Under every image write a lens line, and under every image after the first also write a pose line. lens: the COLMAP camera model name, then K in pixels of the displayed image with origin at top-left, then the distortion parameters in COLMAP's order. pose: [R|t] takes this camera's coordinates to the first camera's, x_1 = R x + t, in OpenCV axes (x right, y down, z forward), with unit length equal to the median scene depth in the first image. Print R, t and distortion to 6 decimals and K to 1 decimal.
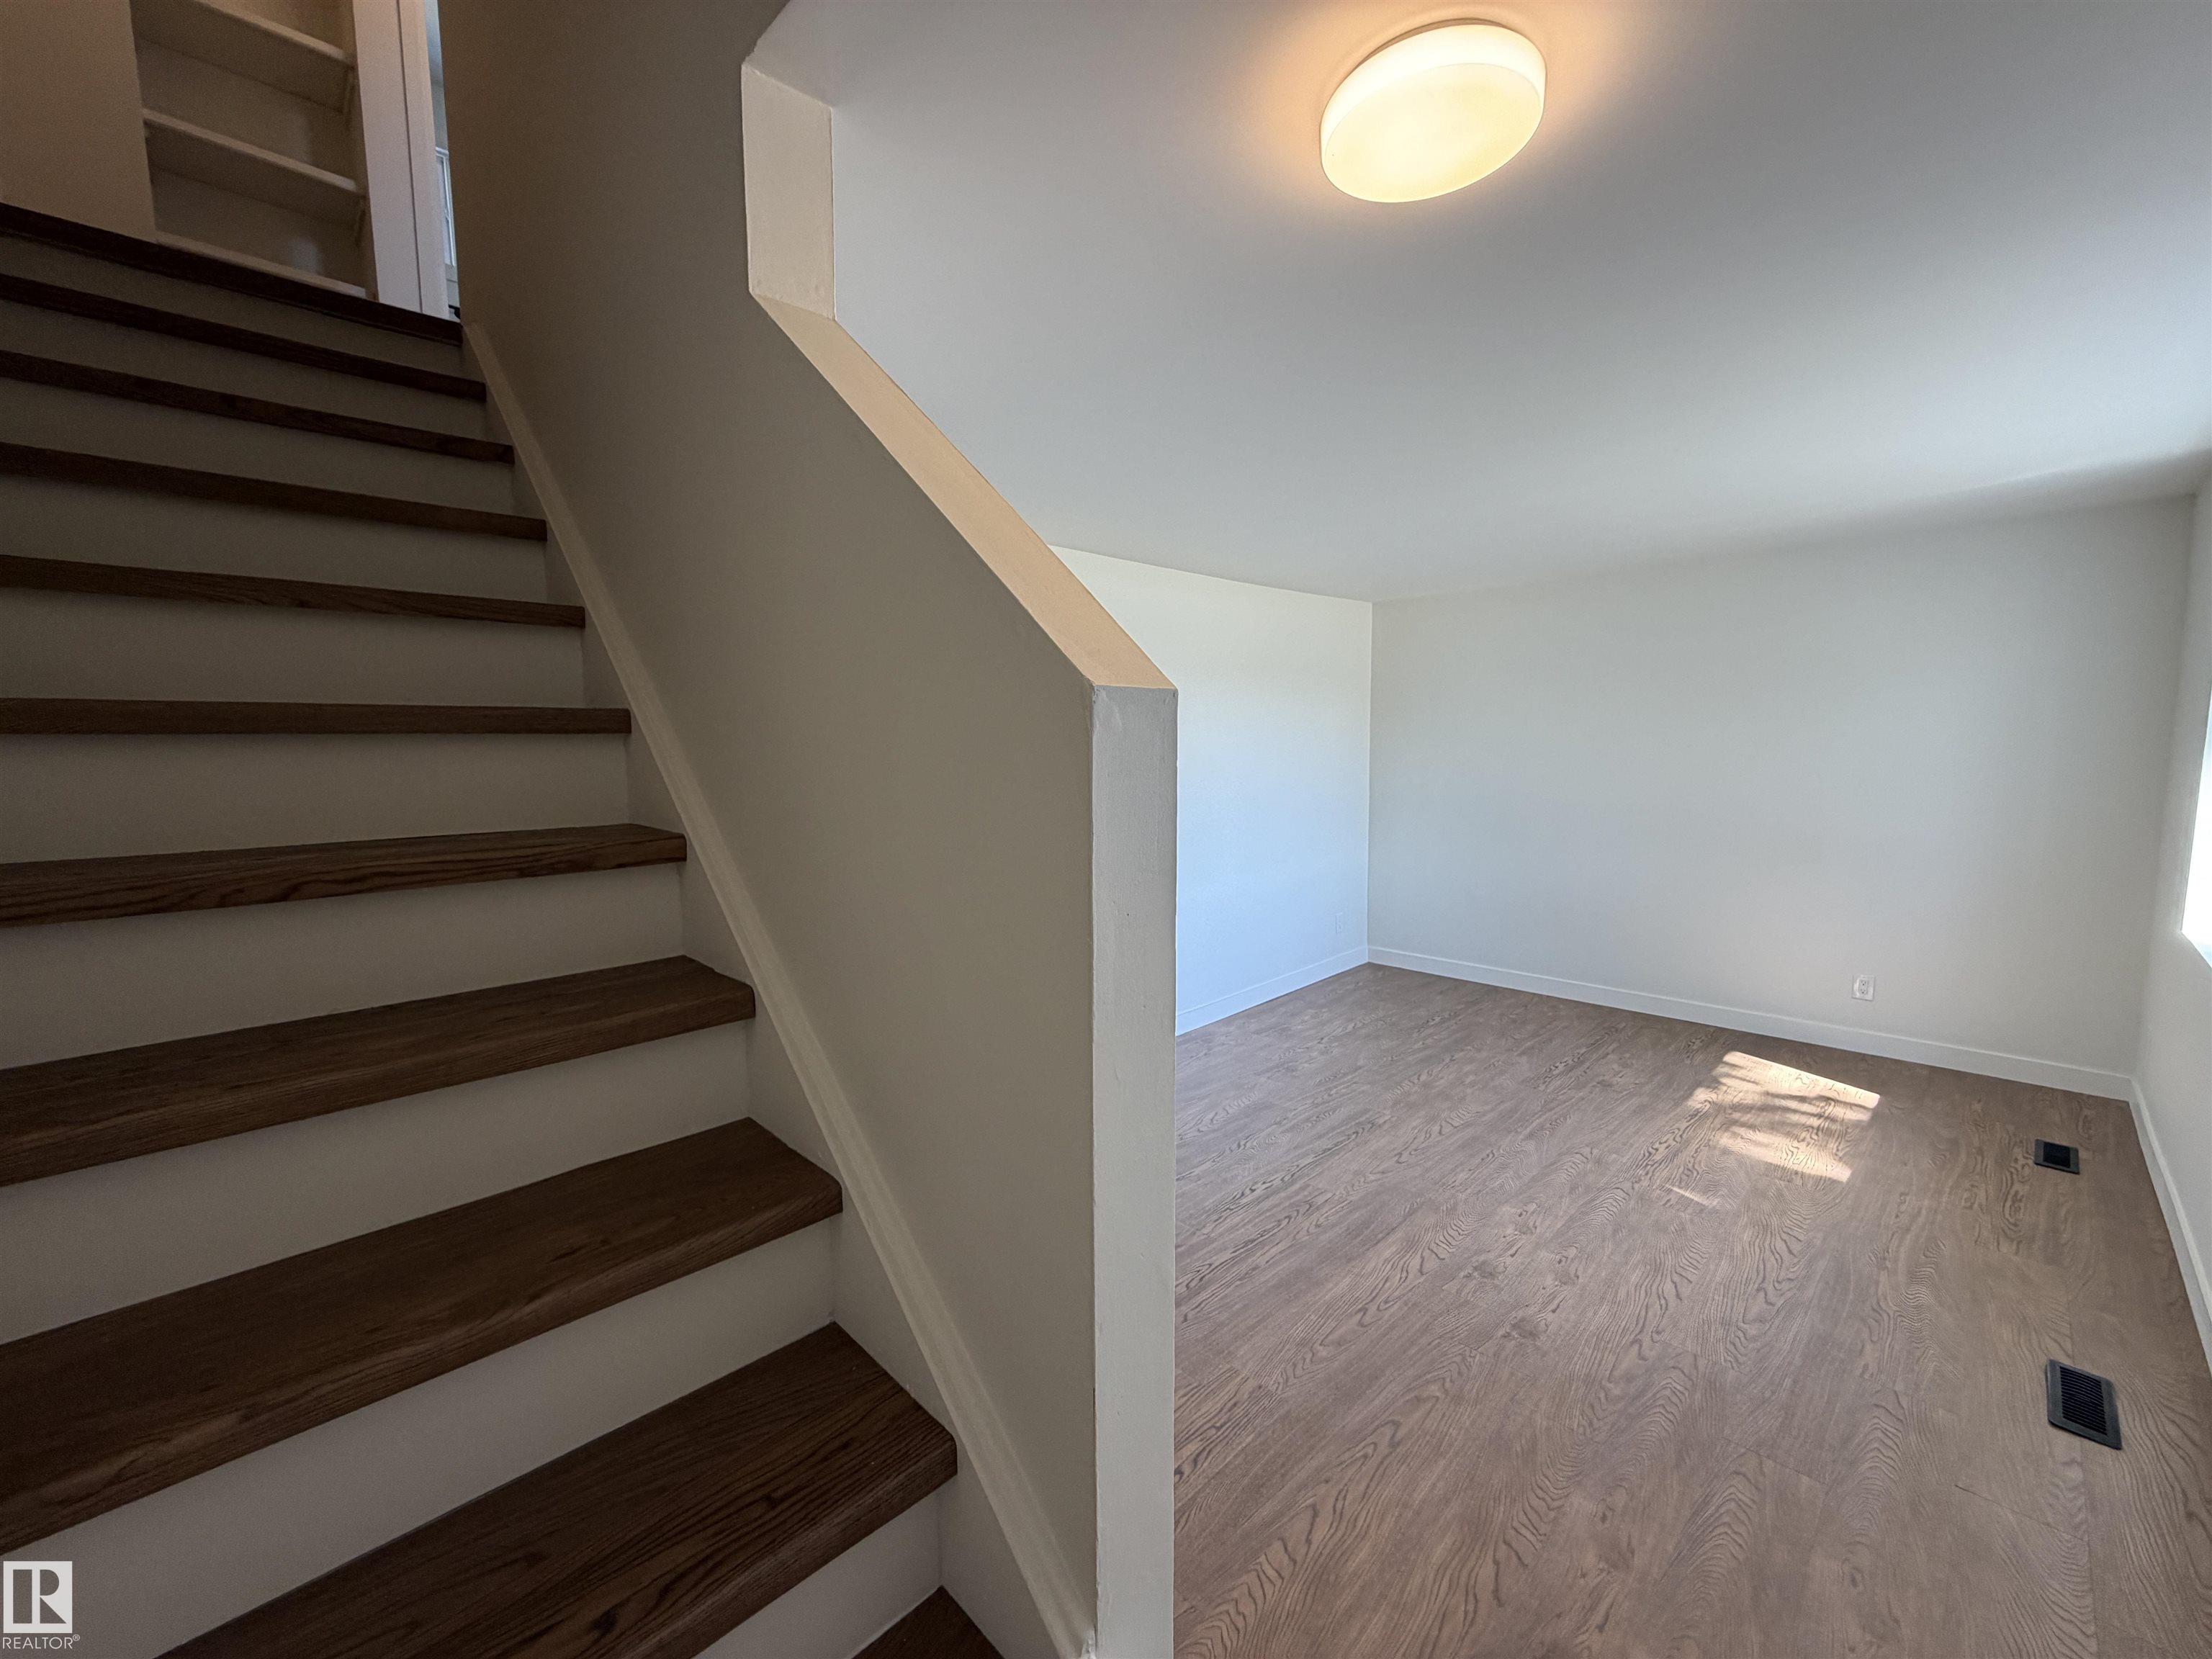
lens RADIAL K [[881.3, 0, 1098.5], [0, 881.3, 829.7], [0, 0, 1]] dist [-0.002261, 0.001005]
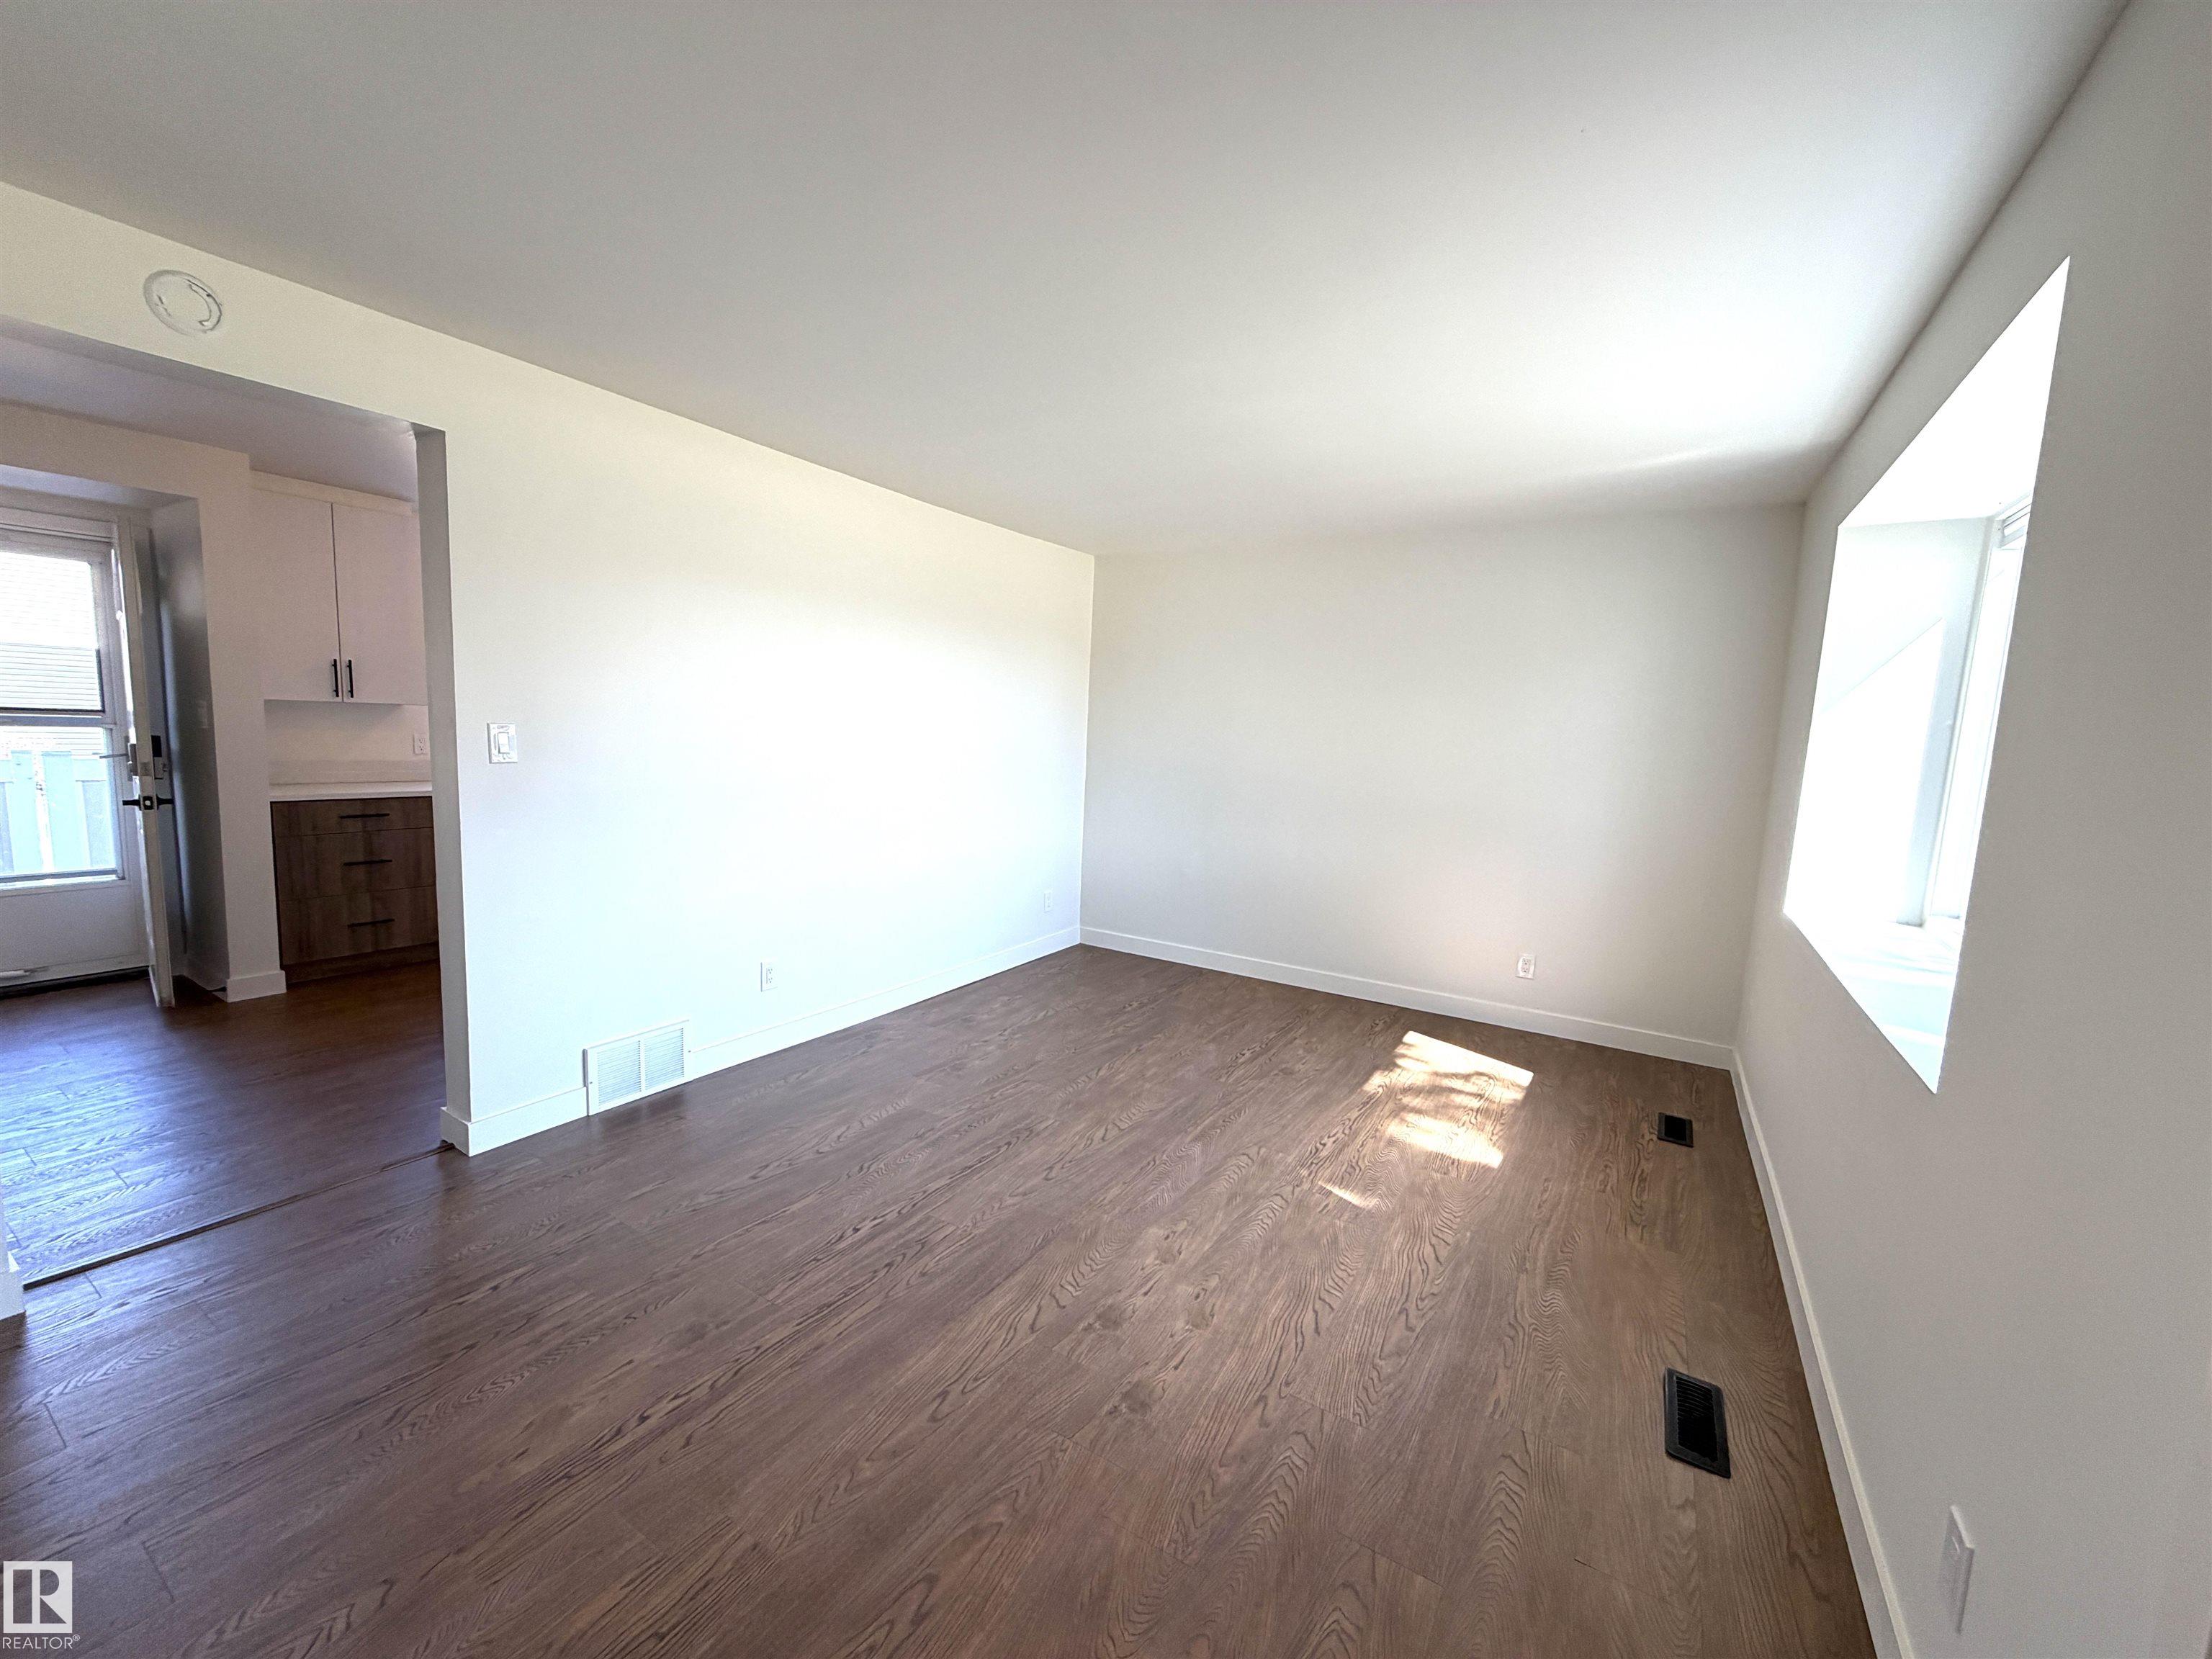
lens RADIAL K [[881.3, 0, 1095.8], [0, 881.3, 830.5], [0, 0, 1]] dist [-0.002261, 0.001005]
pose [[0.969297, 0.026635, 0.244446, 0.175152], [-0.031717, 0.999354, 0.016877, 0.027667], [-0.243839, -0.024112, 0.969516, 0.179394]]
